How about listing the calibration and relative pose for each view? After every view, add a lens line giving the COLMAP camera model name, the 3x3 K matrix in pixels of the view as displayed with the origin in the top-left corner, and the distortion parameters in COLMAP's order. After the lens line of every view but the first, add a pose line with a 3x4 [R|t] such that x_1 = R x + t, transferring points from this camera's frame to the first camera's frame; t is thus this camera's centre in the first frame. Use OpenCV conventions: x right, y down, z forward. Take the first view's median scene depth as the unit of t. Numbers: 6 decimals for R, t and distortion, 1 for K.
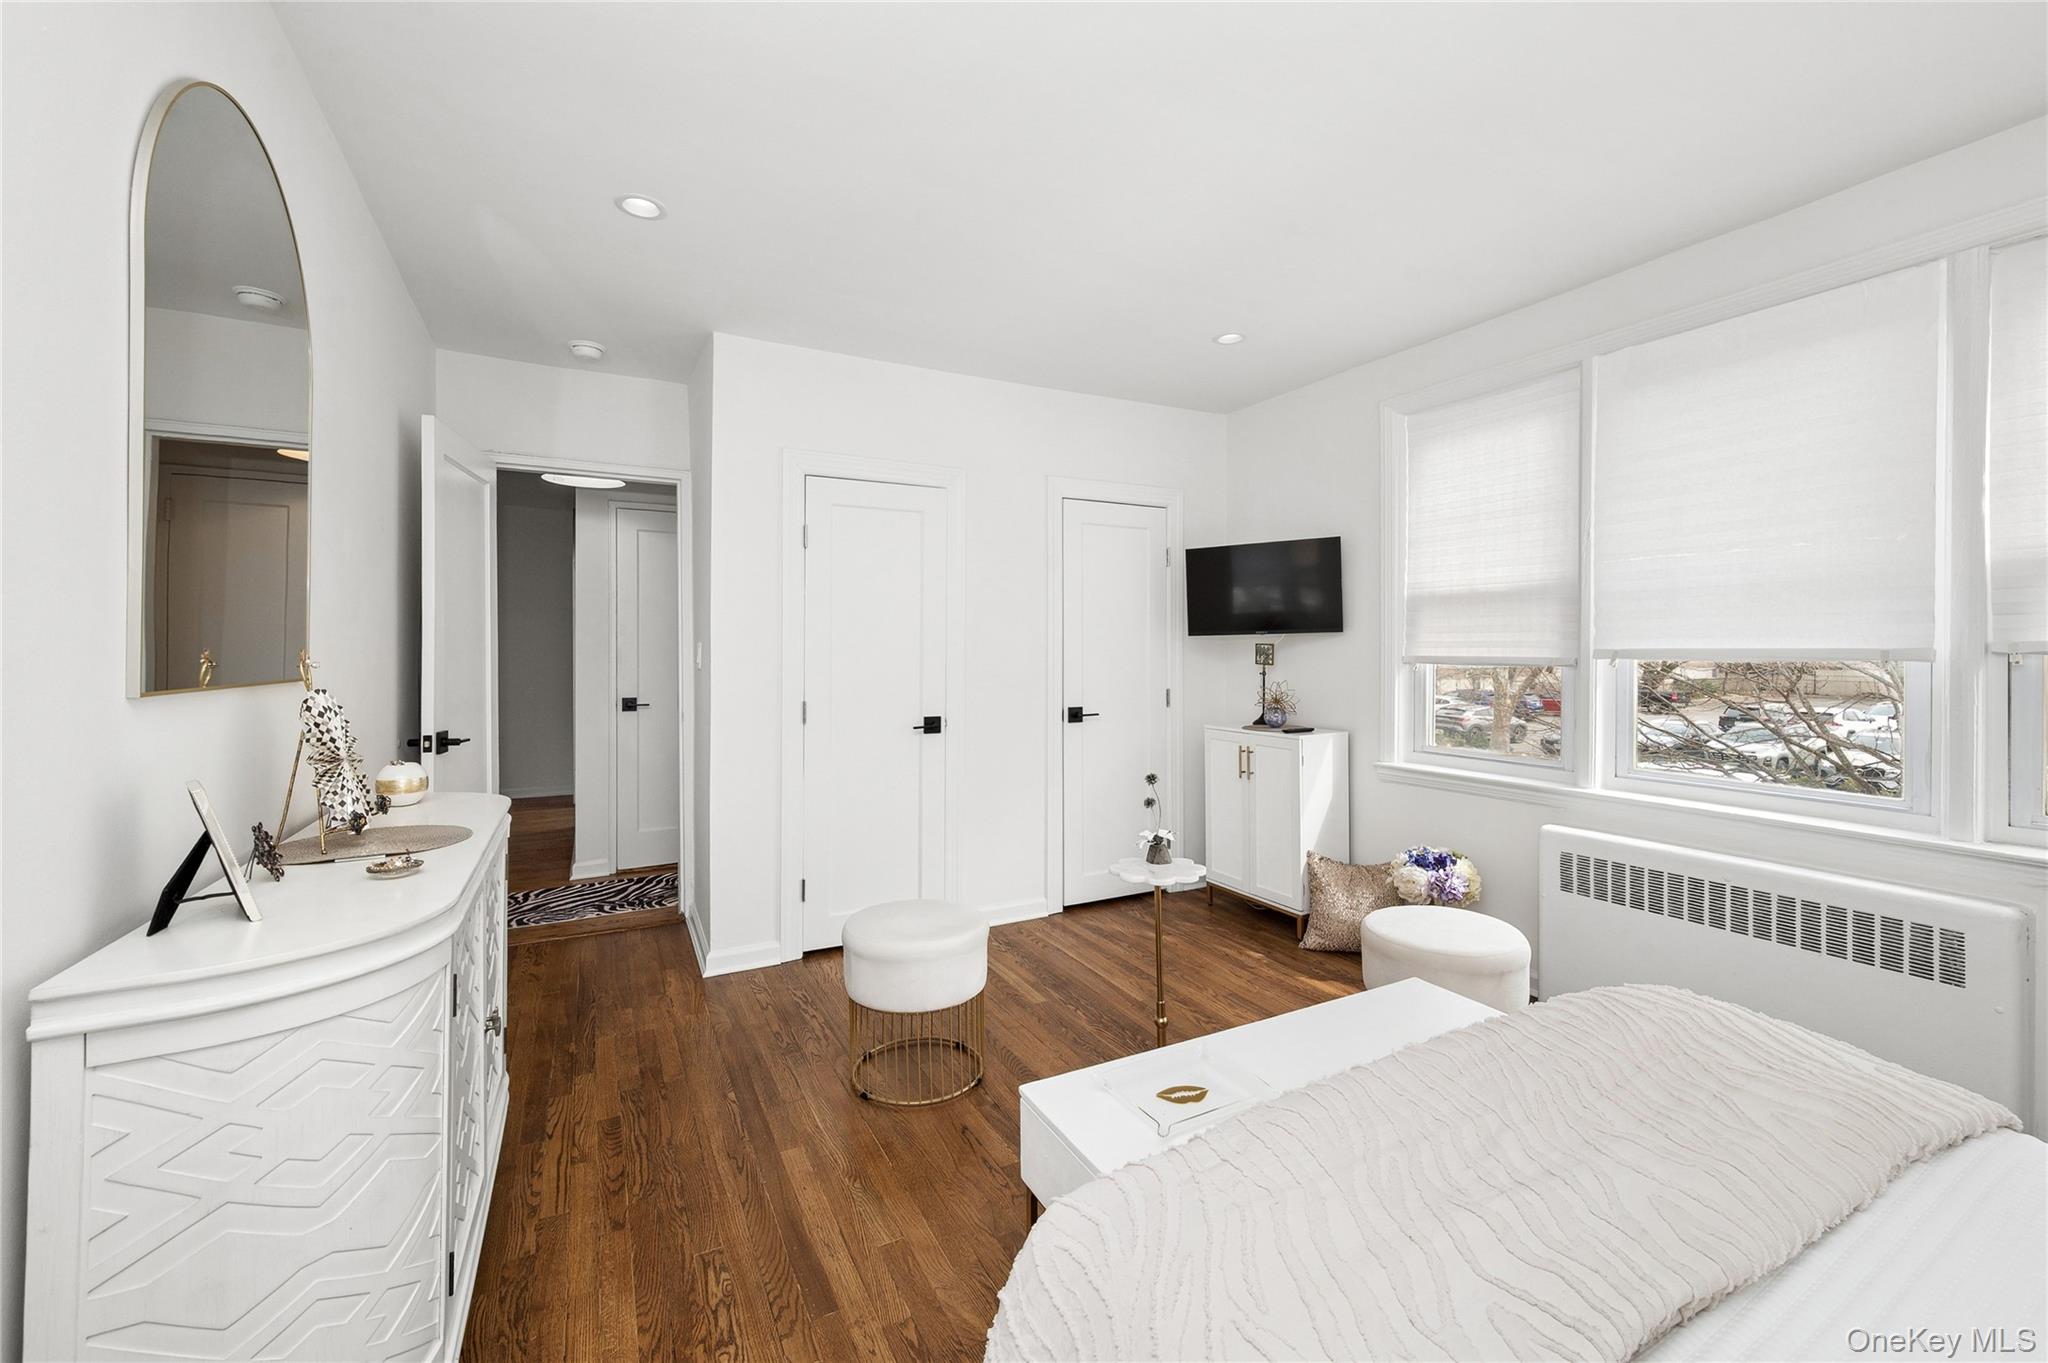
lens RADIAL K [[831.3, 0, 1026.7], [0, 831.3, 651.2], [0, 0, 1]] dist [-0.001345, 0.000022]
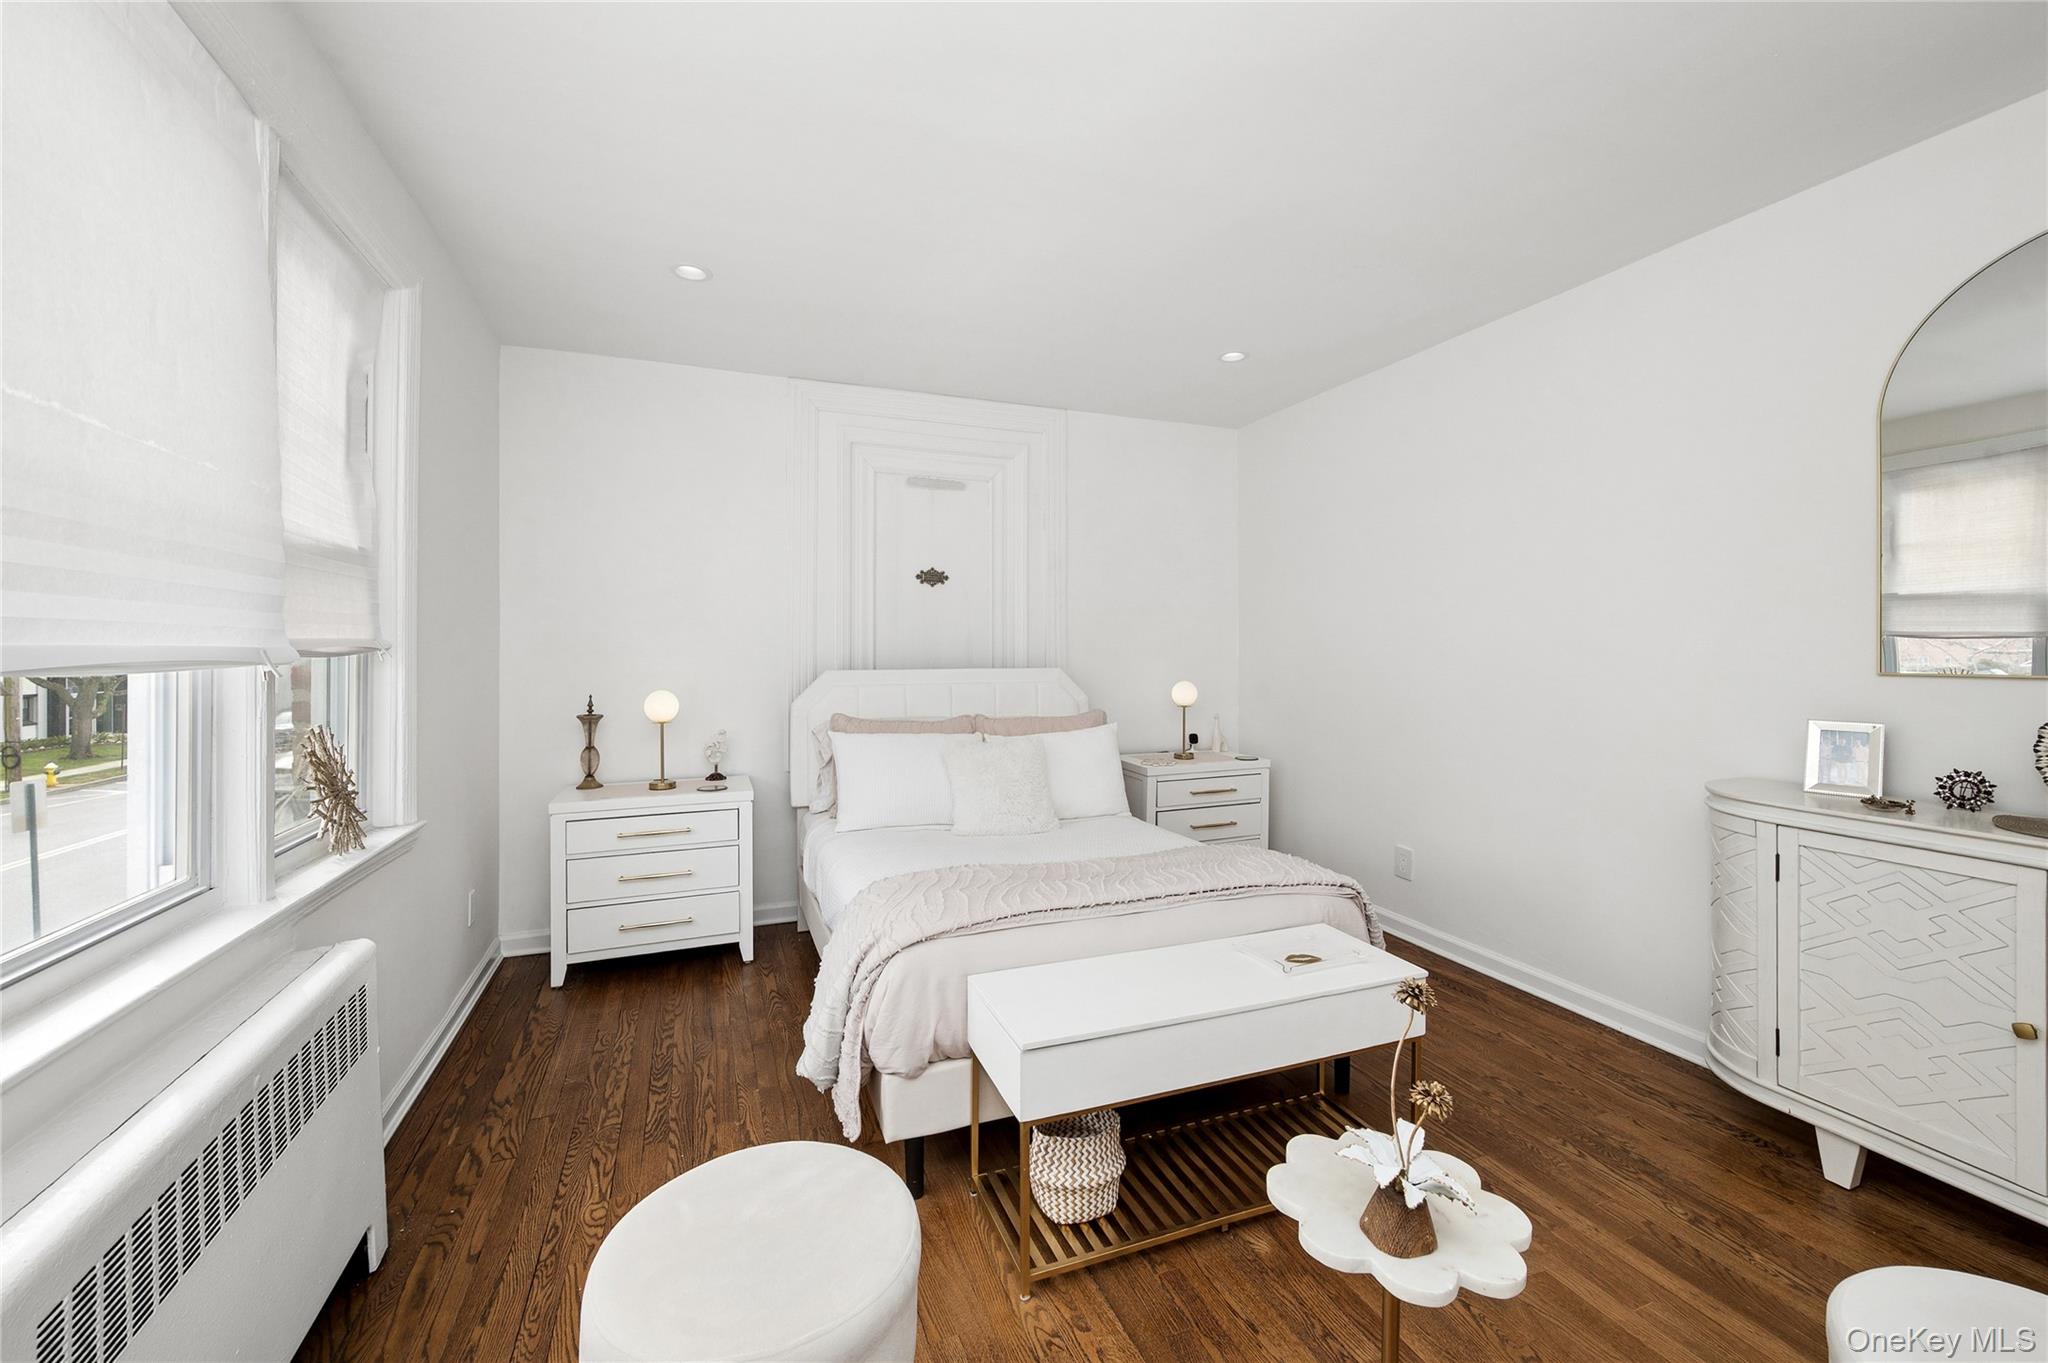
lens RADIAL K [[833.1, 0, 1043.2], [0, 833.1, 635.1], [0, 0, 1]] dist [0.000215, -0.000060]
pose [[-0.995441, 0.000450, 0.095382, 0.265778], [-0.001125, 0.999864, -0.016458, -0.003079], [-0.095377, -0.016490, -0.995305, 1.319870]]
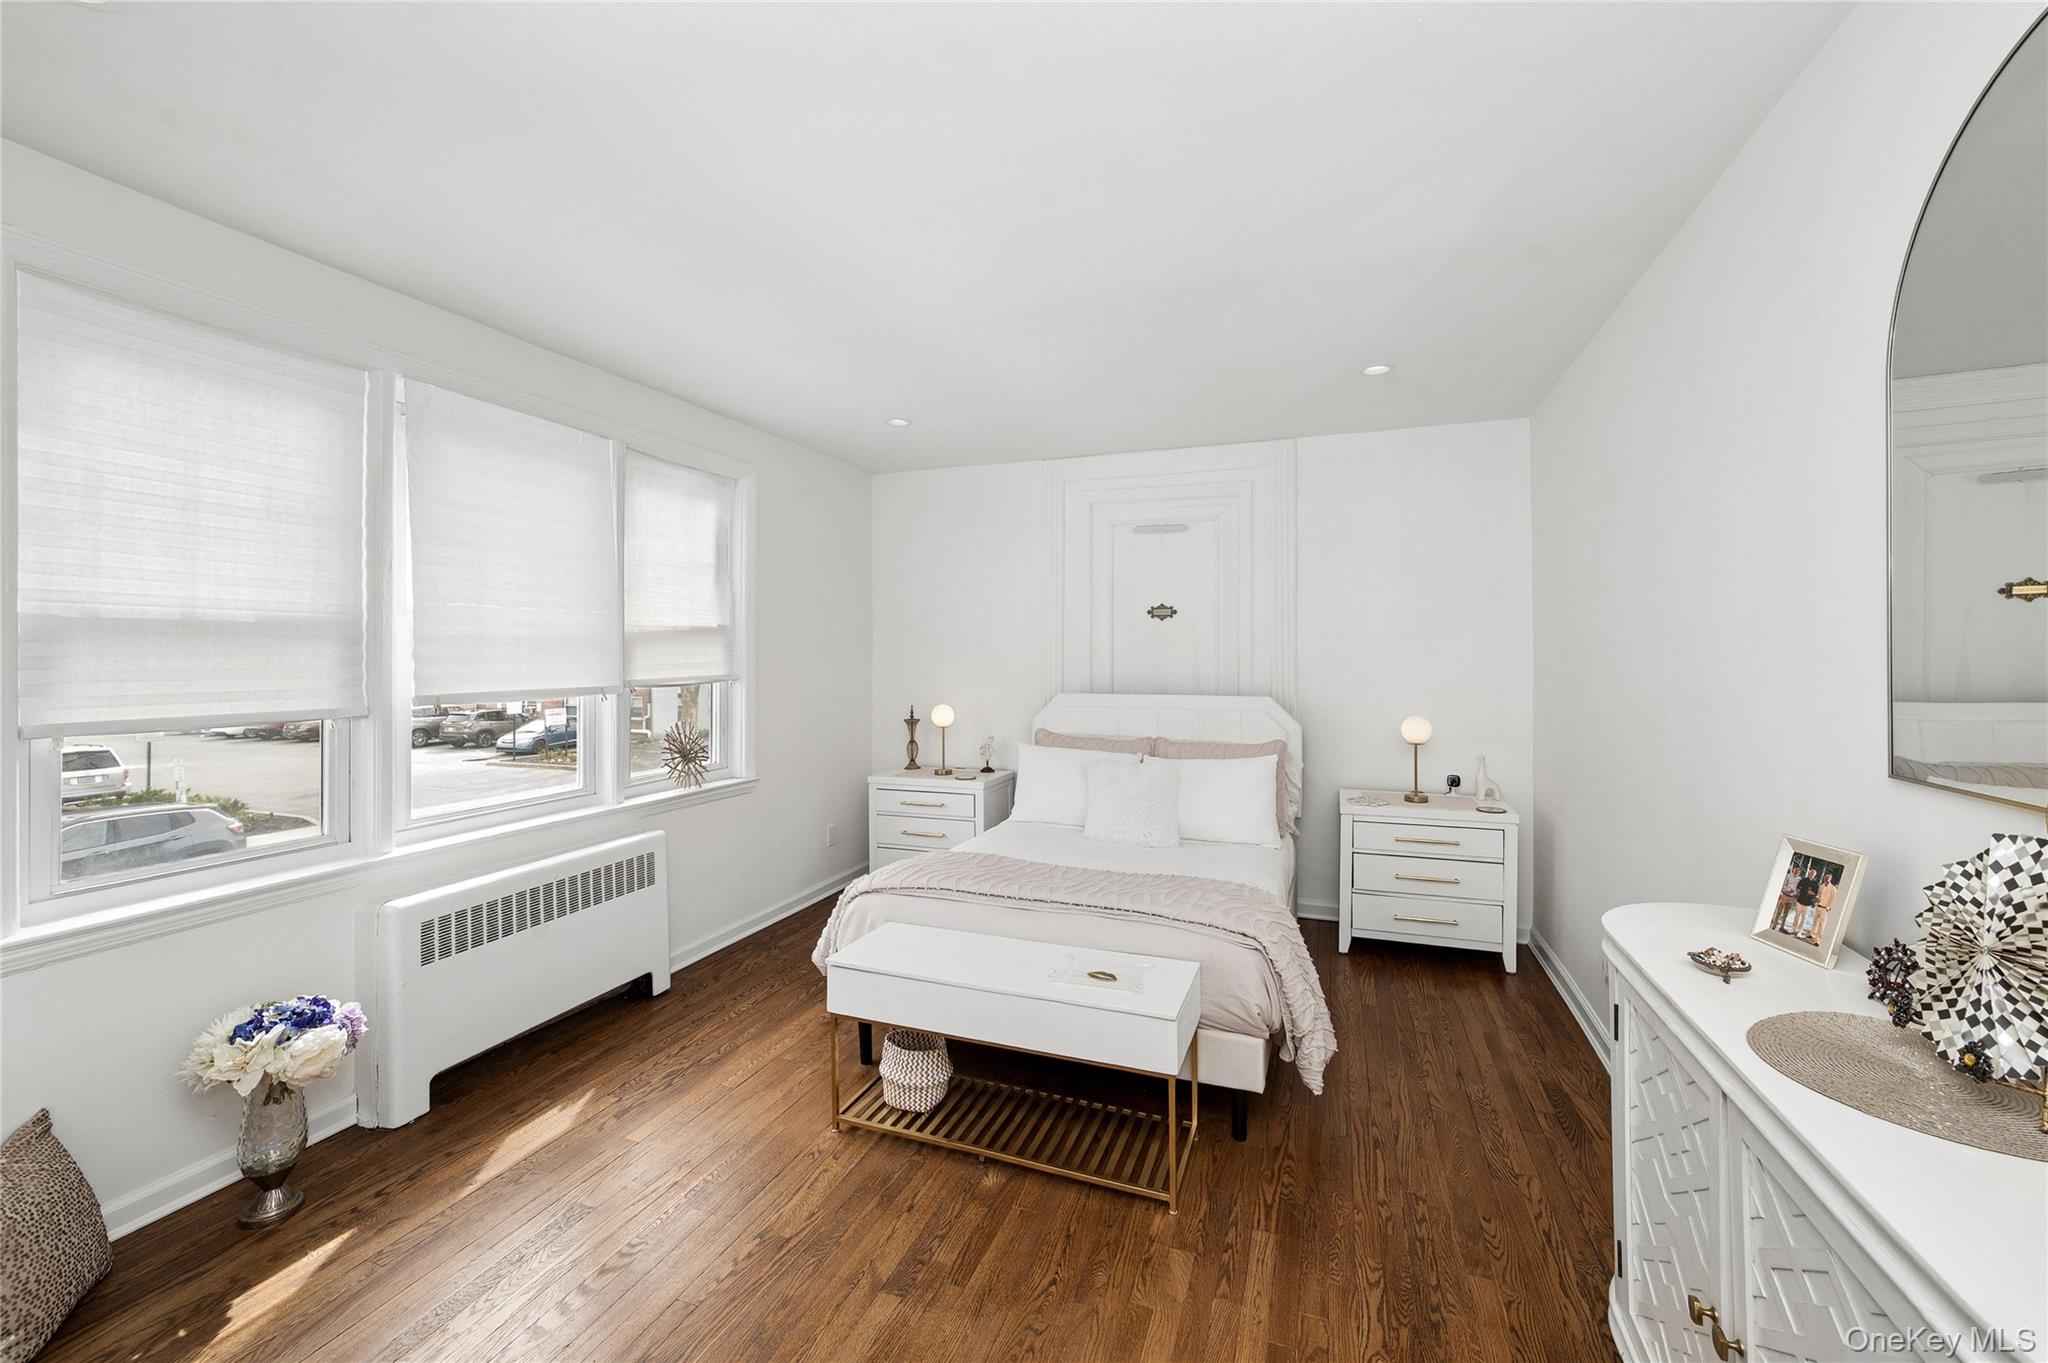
lens RADIAL K [[828.6, 0, 1031.3], [0, 828.6, 642.4], [0, 0, 1]] dist [0.002694, 0.001086]
pose [[-0.672696, 0.007613, 0.739880, -0.488045], [0.000184, 0.999949, -0.010121, -0.055287], [-0.739919, -0.006672, -0.672663, 1.163632]]
